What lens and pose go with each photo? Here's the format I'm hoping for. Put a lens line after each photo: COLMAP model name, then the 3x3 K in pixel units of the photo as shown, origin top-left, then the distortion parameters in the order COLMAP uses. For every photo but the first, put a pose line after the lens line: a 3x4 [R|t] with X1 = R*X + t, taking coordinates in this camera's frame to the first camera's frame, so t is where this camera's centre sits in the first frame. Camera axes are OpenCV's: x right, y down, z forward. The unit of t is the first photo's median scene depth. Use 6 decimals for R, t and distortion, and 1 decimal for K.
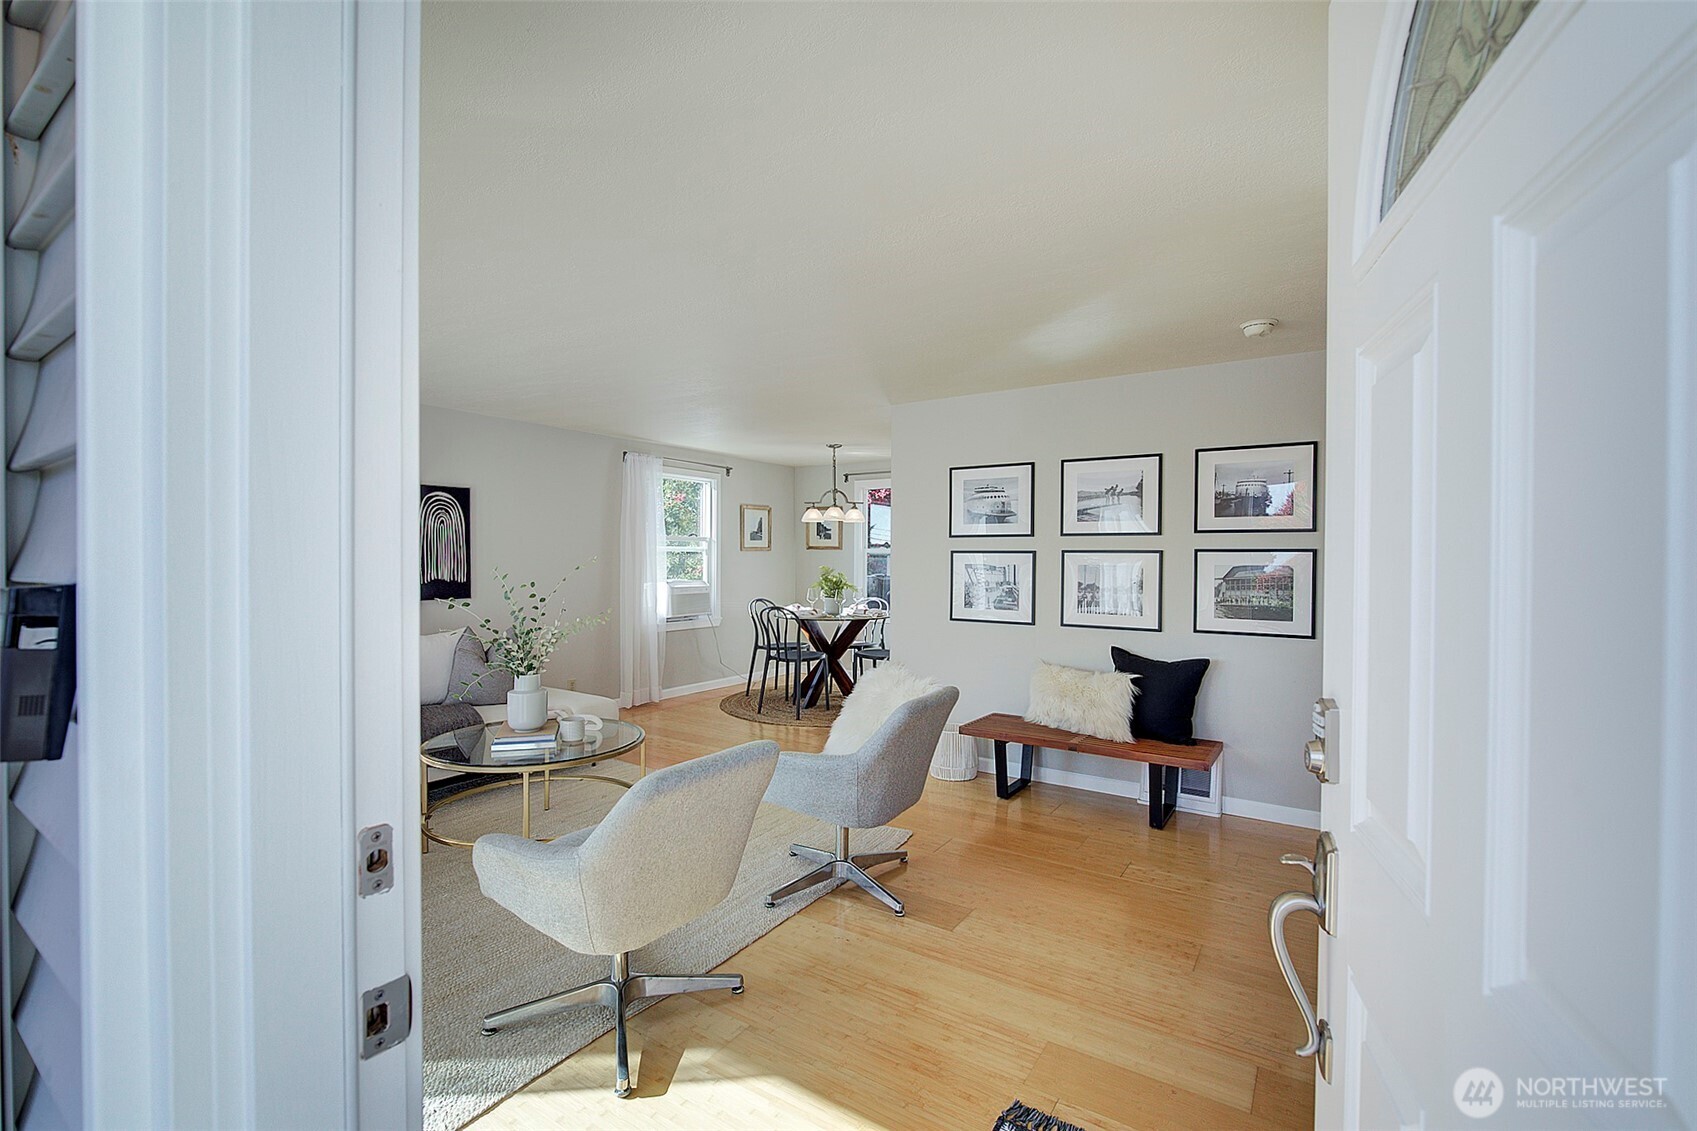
lens RADIAL K [[731.8, 0, 844.0], [0, 731.8, 564.6], [0, 0, 1]] dist [-0.009389, 0.001710]
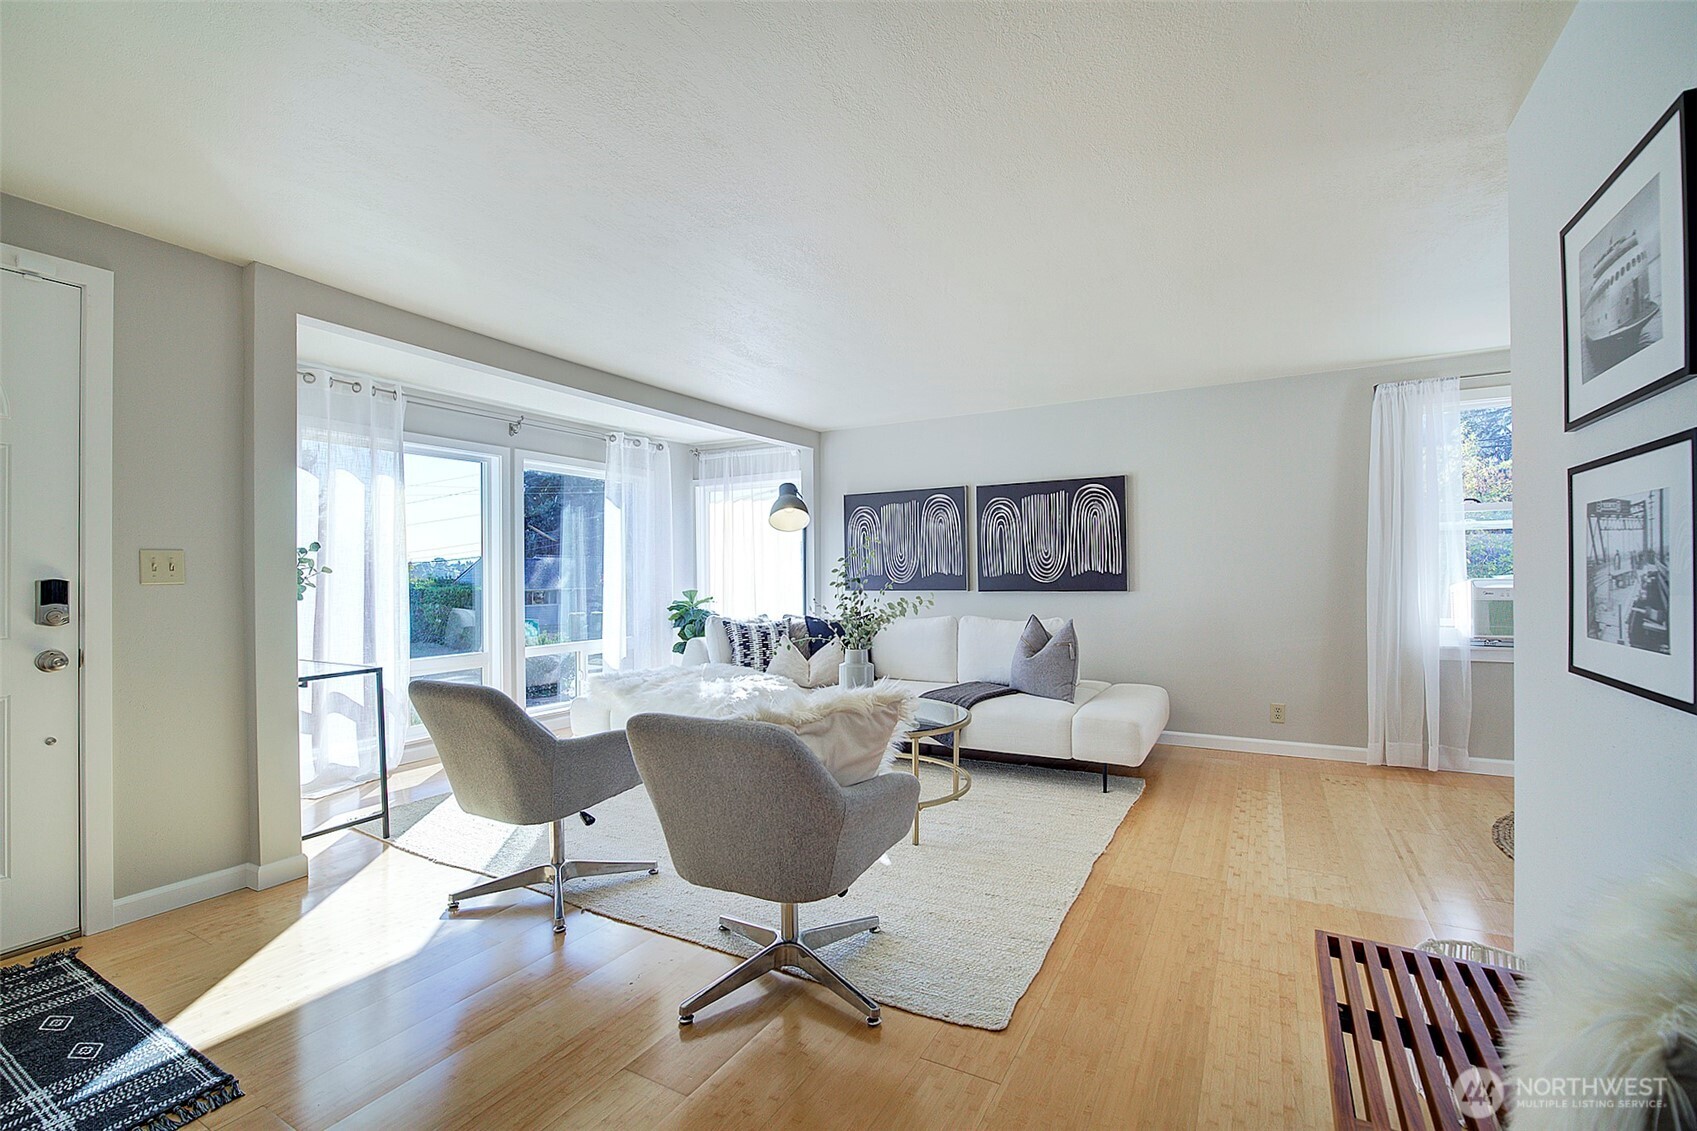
lens RADIAL K [[731.8, 0, 847.4], [0, 731.8, 569.4], [0, 0, 1]] dist [-0.009389, 0.001710]
pose [[0.085626, -0.010753, -0.996269, 0.305436], [0.000047, 0.999942, -0.010788, 0.021213], [0.996327, 0.000877, 0.085621, 0.424713]]
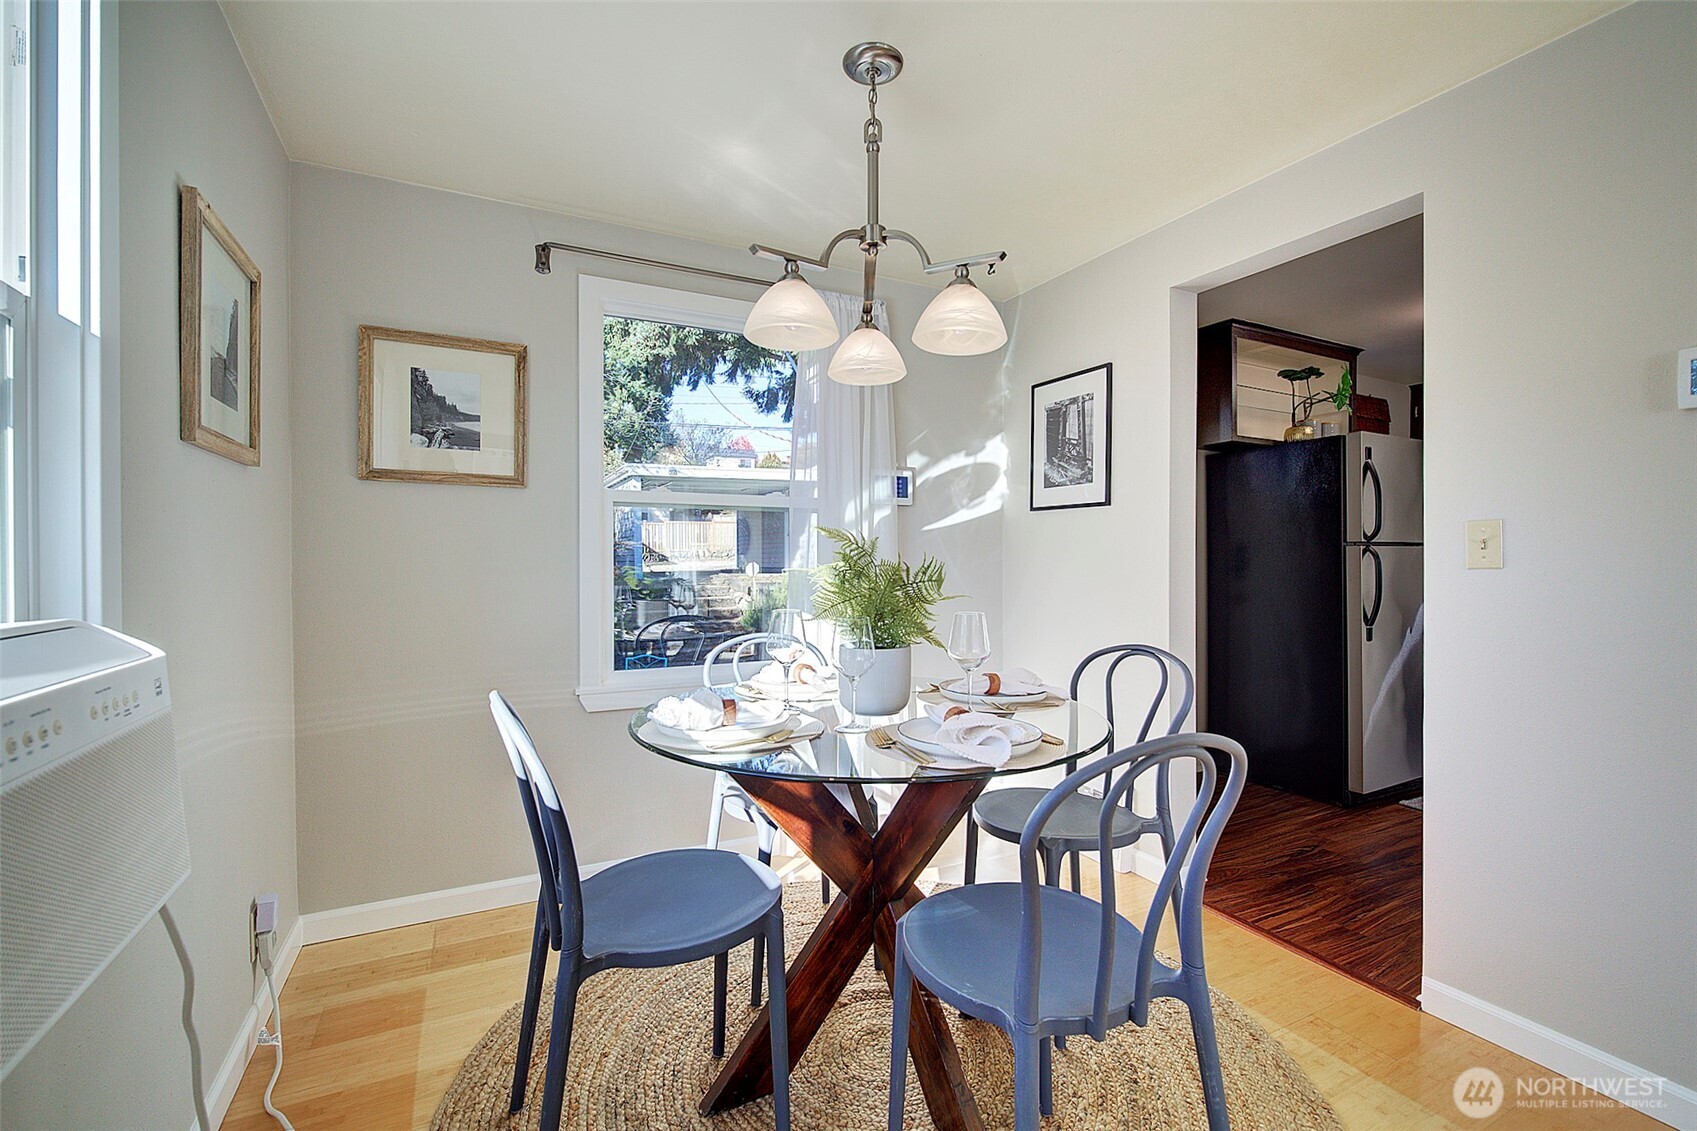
lens RADIAL K [[731.8, 0, 837.4], [0, 731.8, 565.2], [0, 0, 1]] dist [-0.009389, 0.001710]
pose [[0.488733, -0.009122, 0.872386, -0.242914], [0.014410, 0.999893, 0.002383, 0.015706], [-0.872314, 0.011406, 0.488812, 0.867600]]
